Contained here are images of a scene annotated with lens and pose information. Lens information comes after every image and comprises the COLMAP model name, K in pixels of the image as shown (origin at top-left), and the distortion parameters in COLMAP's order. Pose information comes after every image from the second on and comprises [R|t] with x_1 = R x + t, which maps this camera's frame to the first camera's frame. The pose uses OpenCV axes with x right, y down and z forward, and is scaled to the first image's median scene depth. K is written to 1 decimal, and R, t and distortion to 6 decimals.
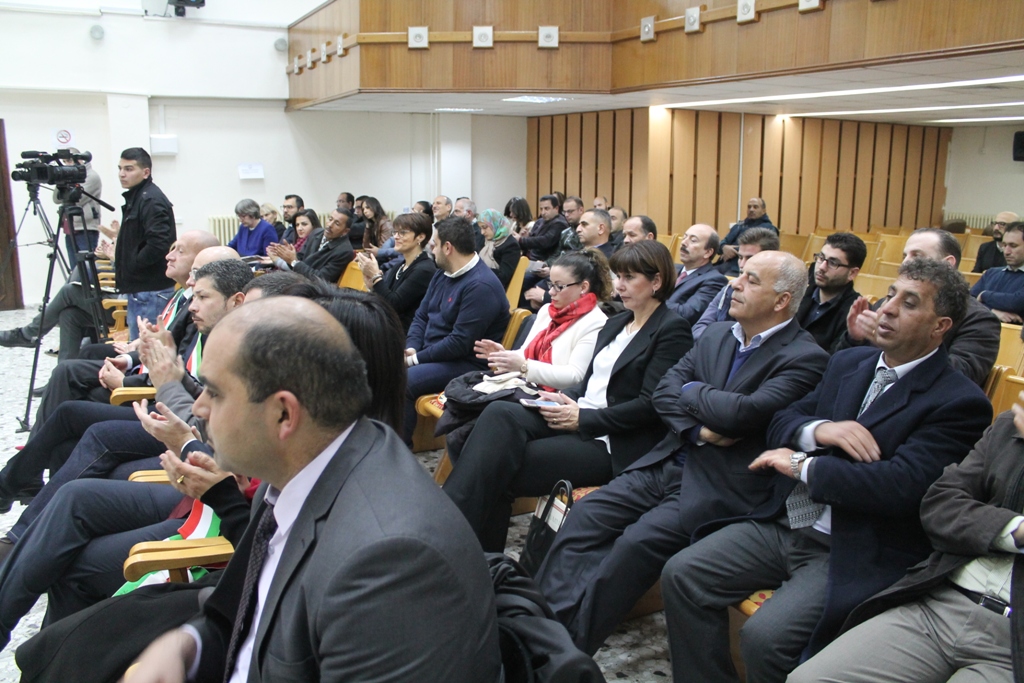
lens RADIAL K [[853.7, 0, 512.0], [0, 853.7, 341.5], [0, 0, 1]] dist [-0.169282, 0.150259]
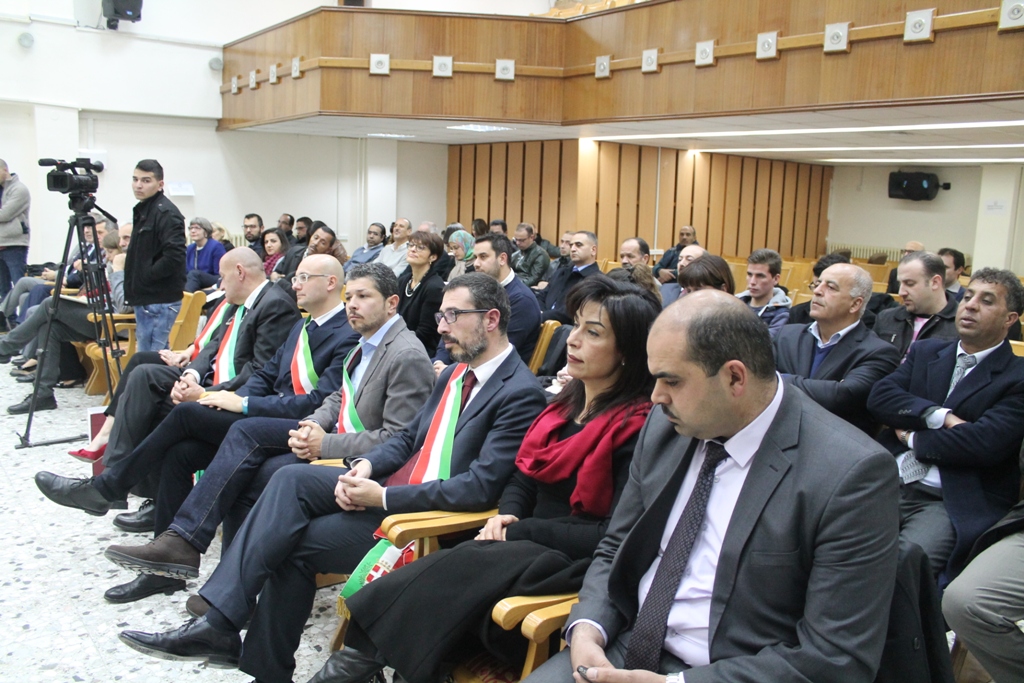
lens RADIAL K [[853.7, 0, 512.0], [0, 853.7, 341.5], [0, 0, 1]] dist [-0.169282, 0.150259]
pose [[0.985726, -0.001191, 0.168355, -0.125674], [0.006916, 0.999417, -0.033428, 0.014122], [-0.168217, 0.034115, 0.985159, -0.033541]]
